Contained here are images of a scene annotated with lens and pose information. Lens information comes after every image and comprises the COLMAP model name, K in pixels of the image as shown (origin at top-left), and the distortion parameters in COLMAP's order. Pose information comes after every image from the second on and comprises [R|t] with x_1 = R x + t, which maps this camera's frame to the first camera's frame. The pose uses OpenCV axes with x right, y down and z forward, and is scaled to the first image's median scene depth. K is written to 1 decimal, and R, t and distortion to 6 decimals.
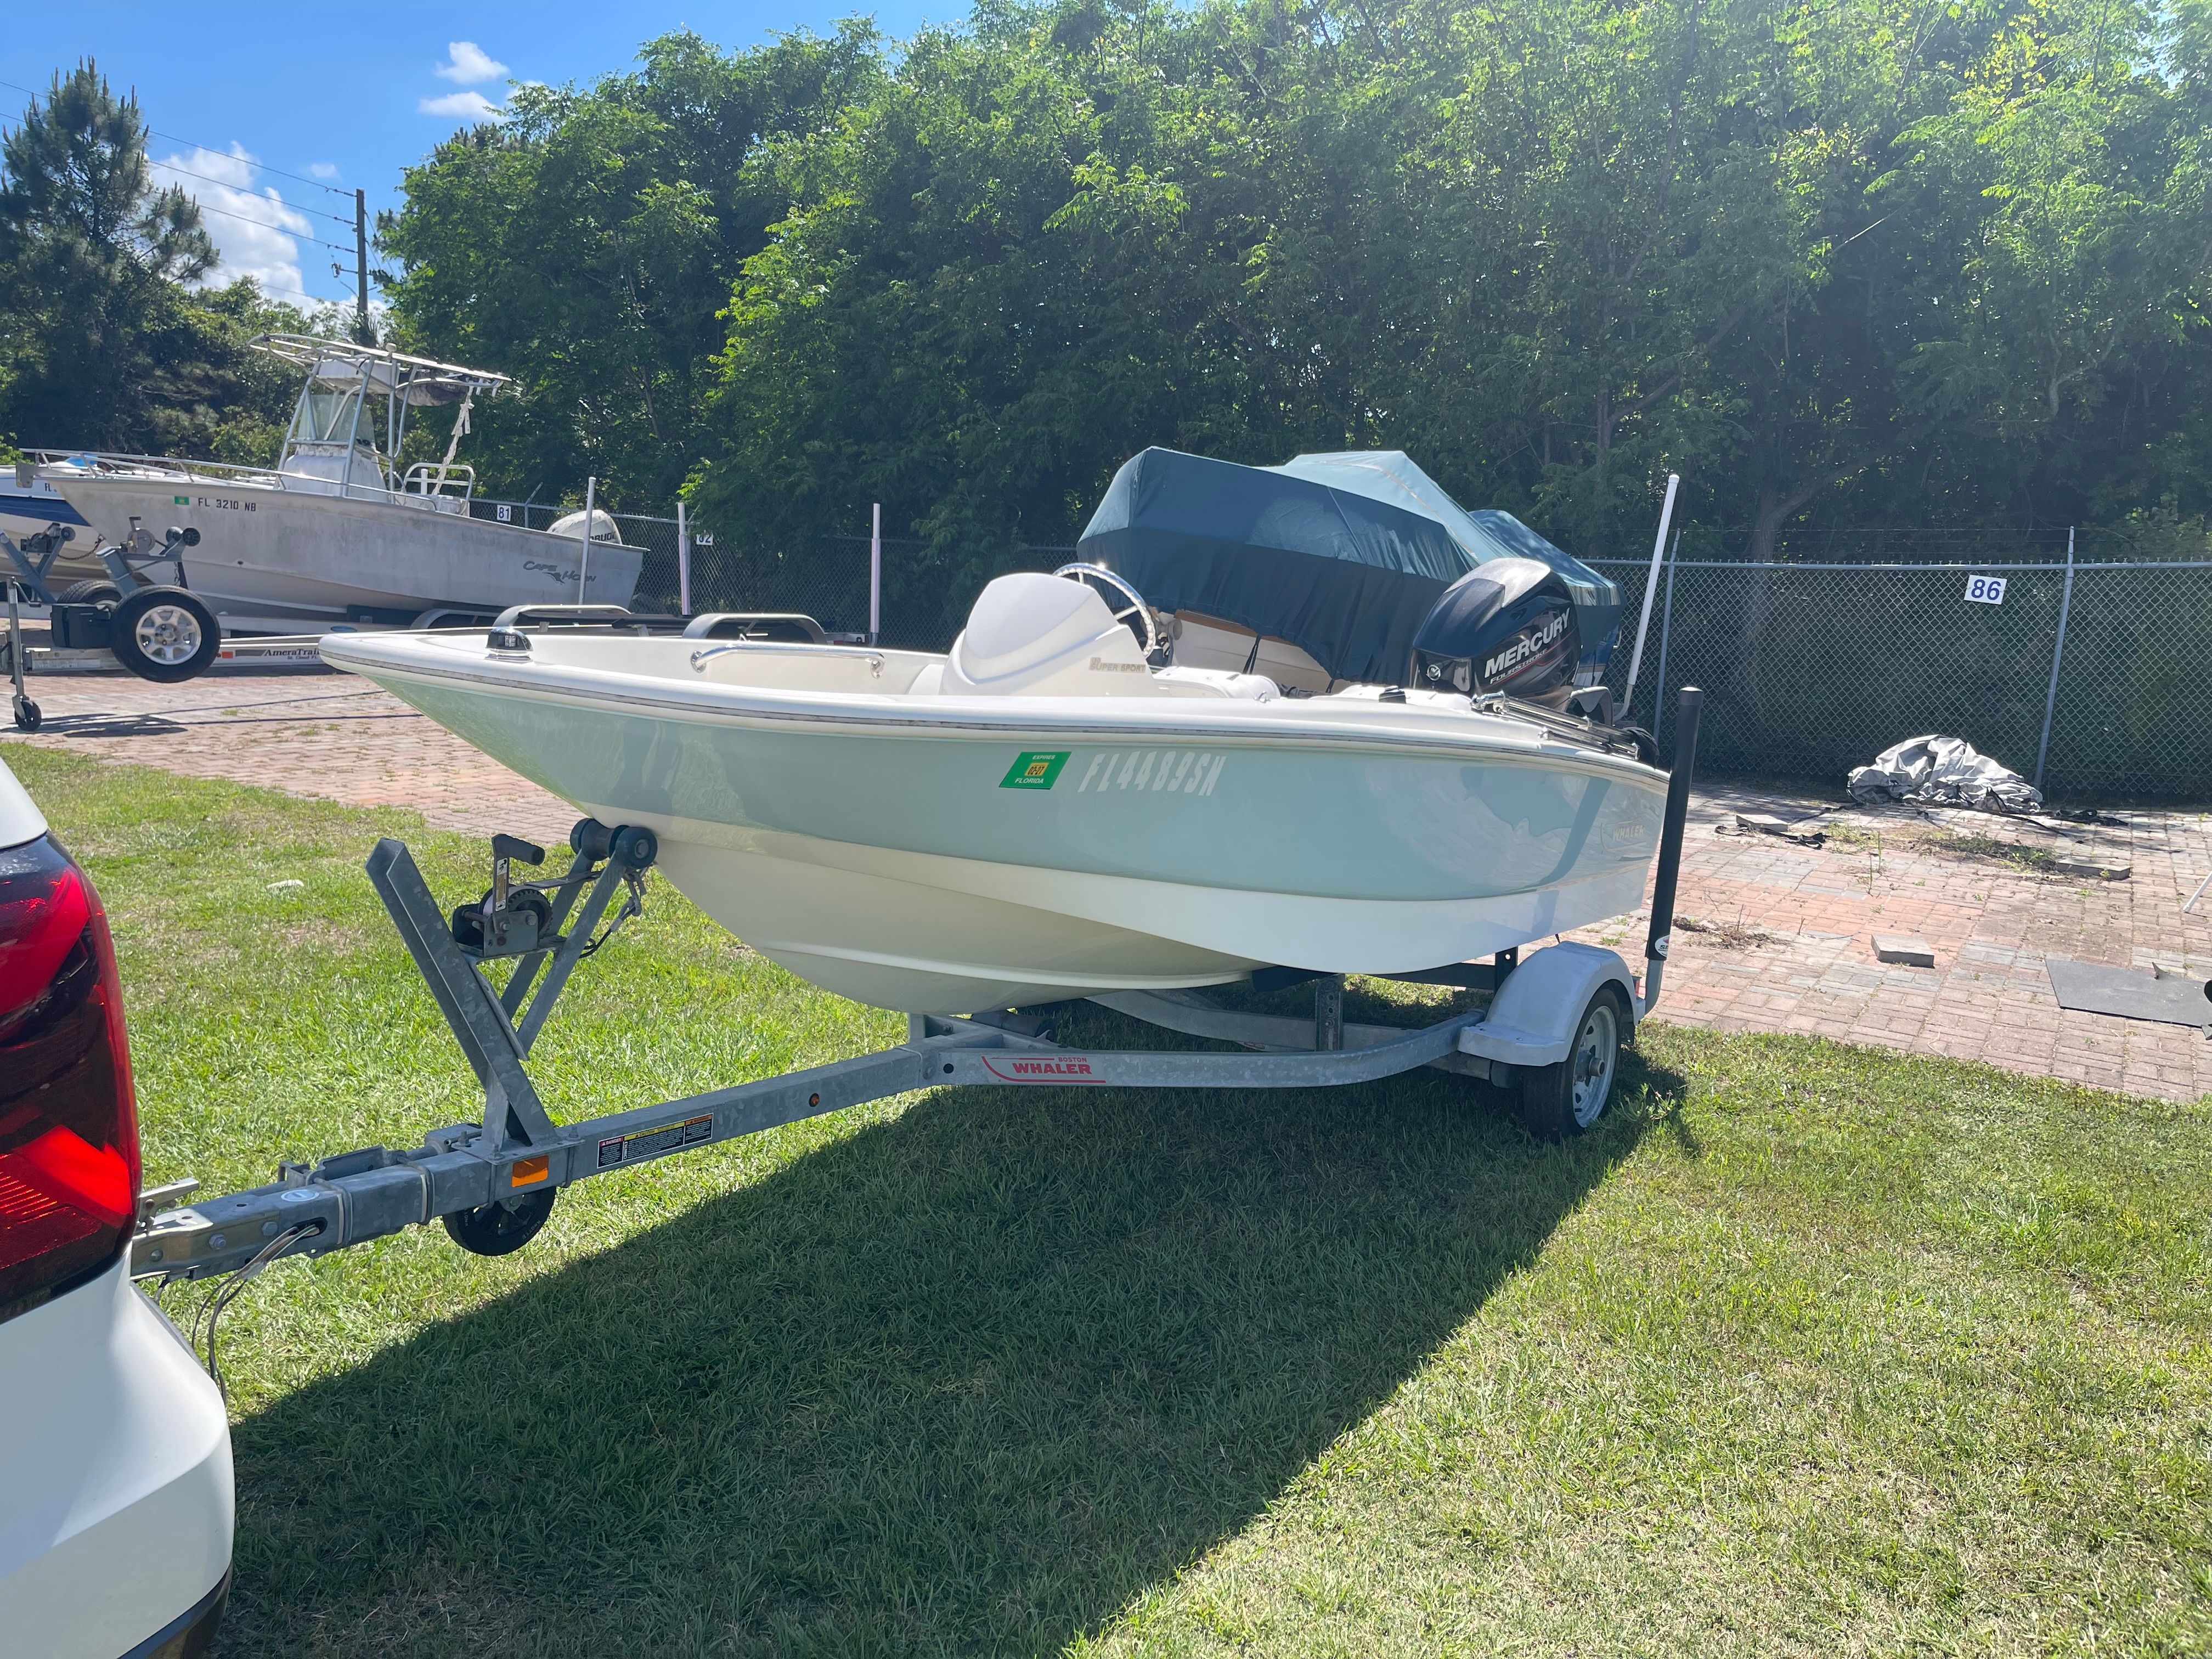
lens RADIAL K [[1702.8, 0, 1106.0], [0, 1702.8, 829.5], [0, 0, 1]] dist [0.126964, -0.137875]
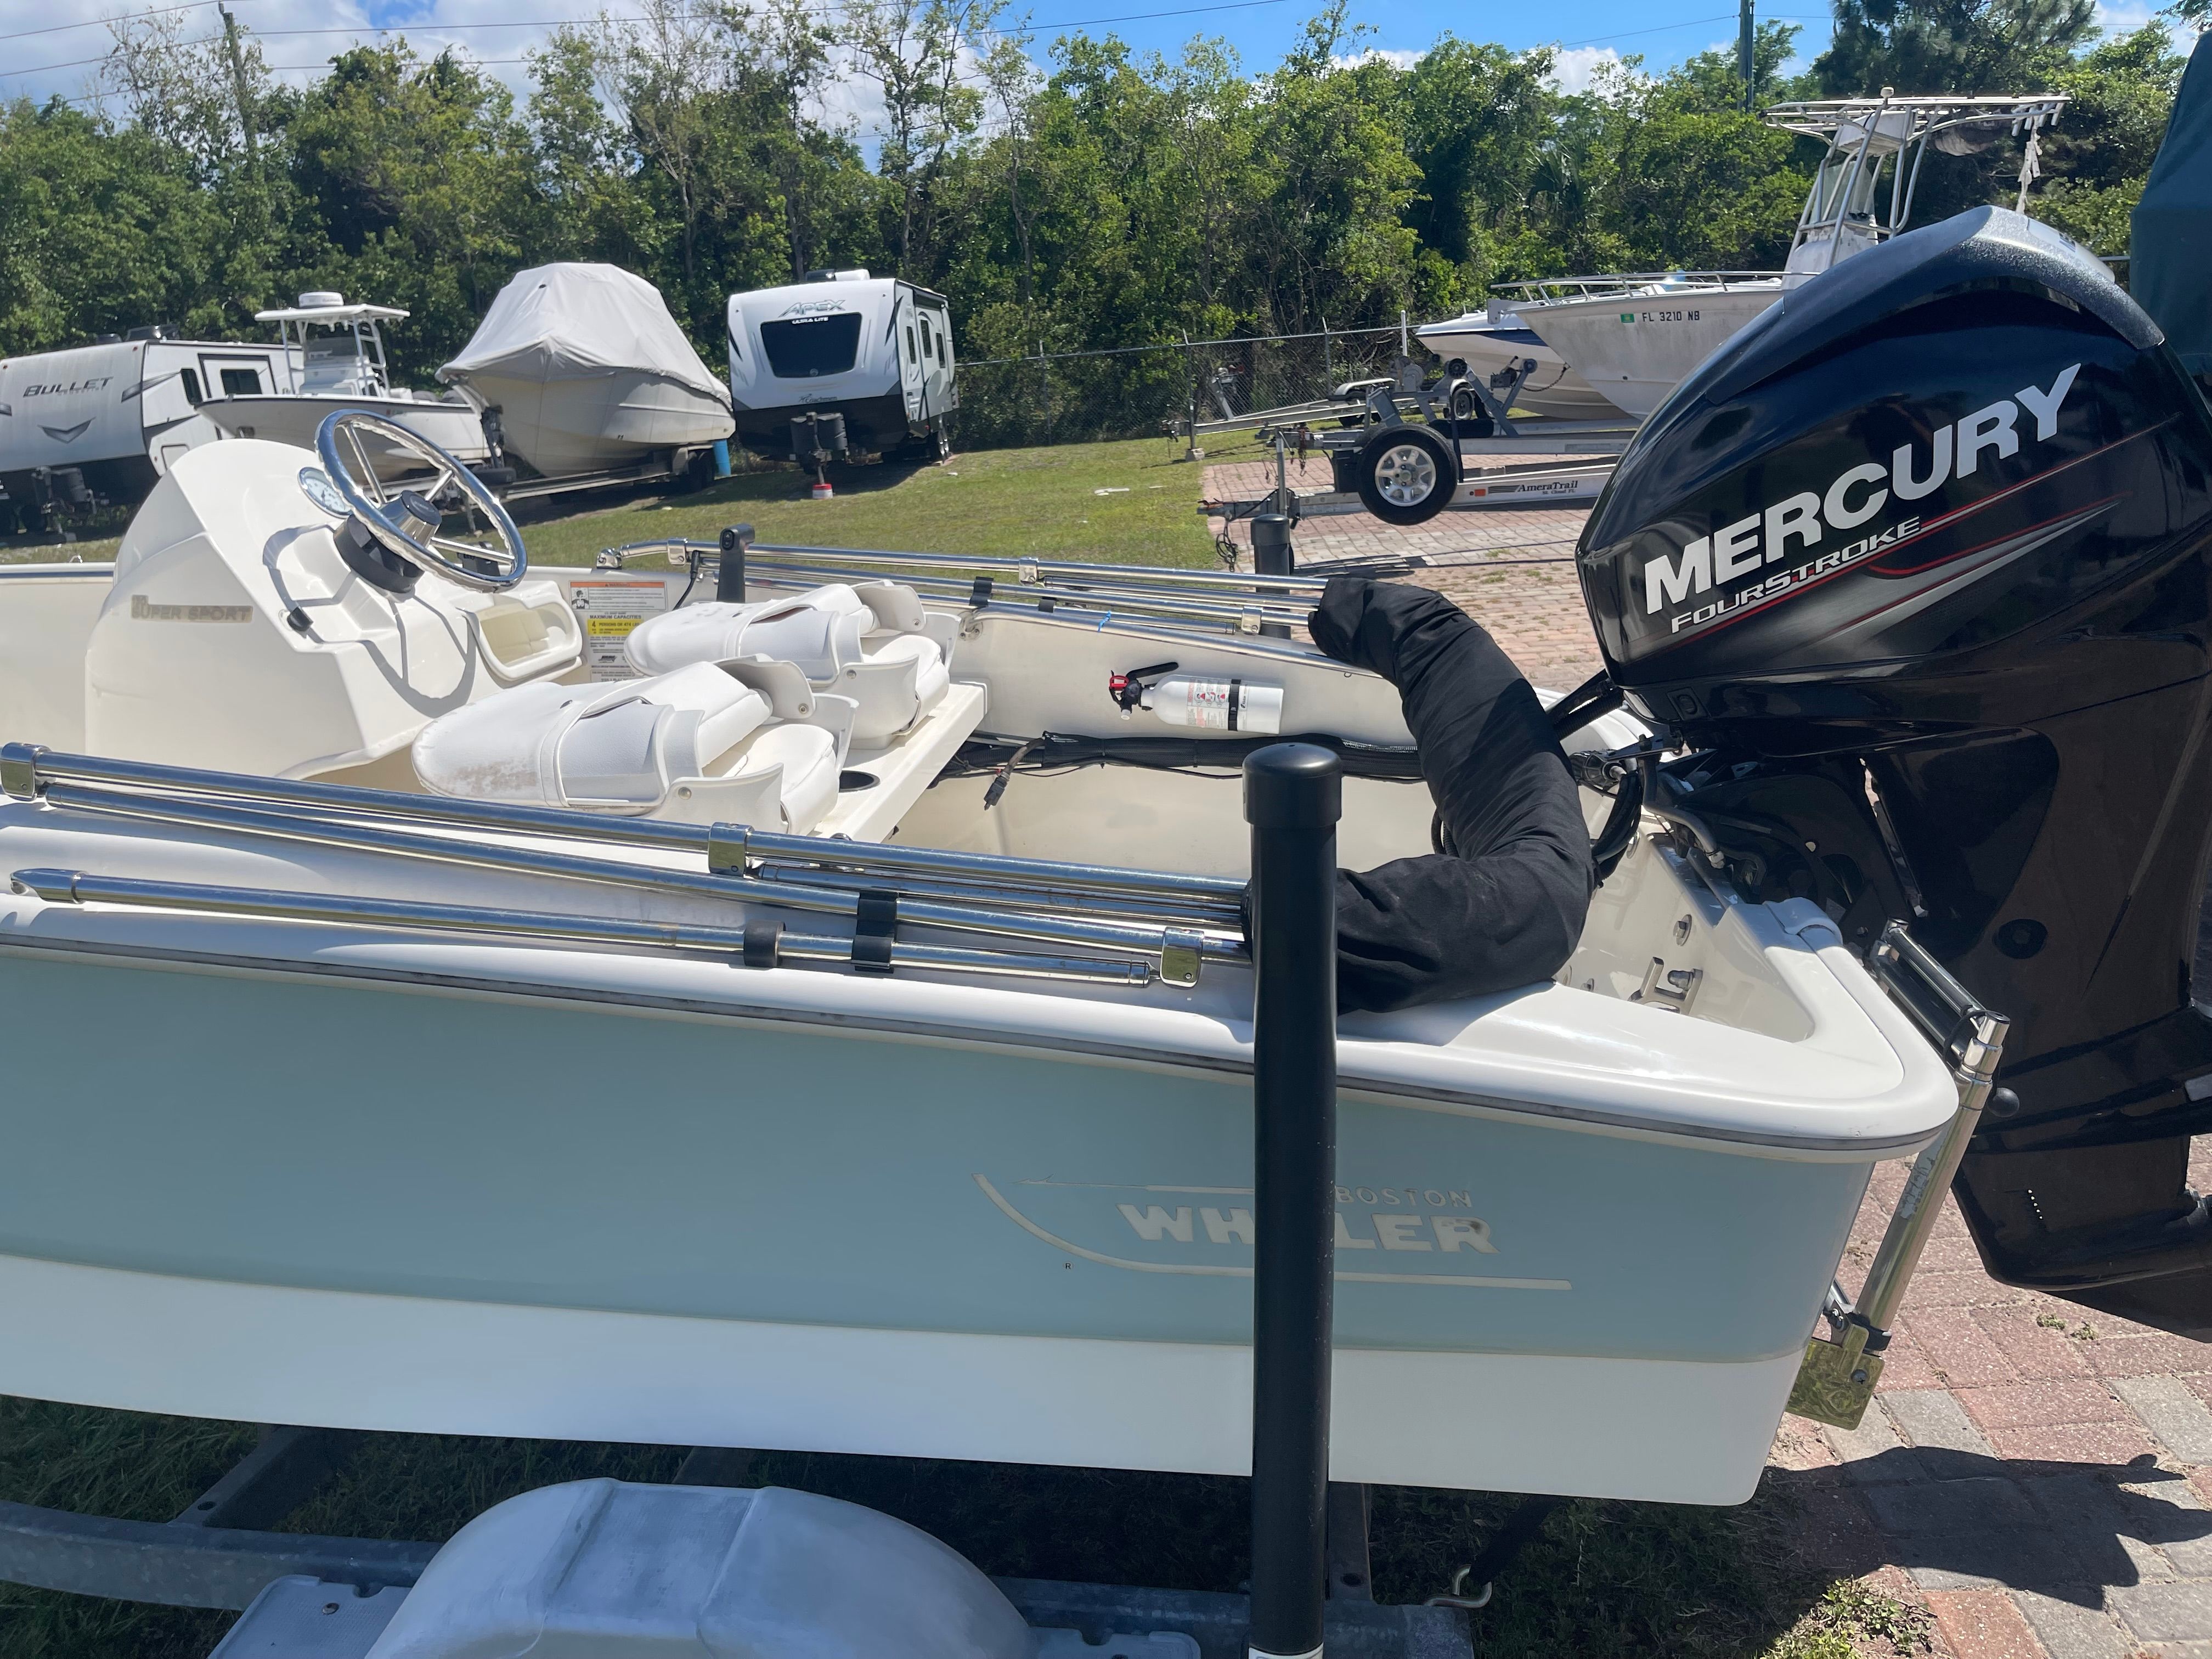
lens RADIAL K [[1702.8, 0, 1106.0], [0, 1702.8, 829.5], [0, 0, 1]] dist [0.126964, -0.137875]
pose [[0.504483, 0.150624, -0.850182, 0.222715], [-0.054384, 0.988254, 0.142815, -0.043150], [0.861707, -0.025811, 0.506749, 0.356852]]
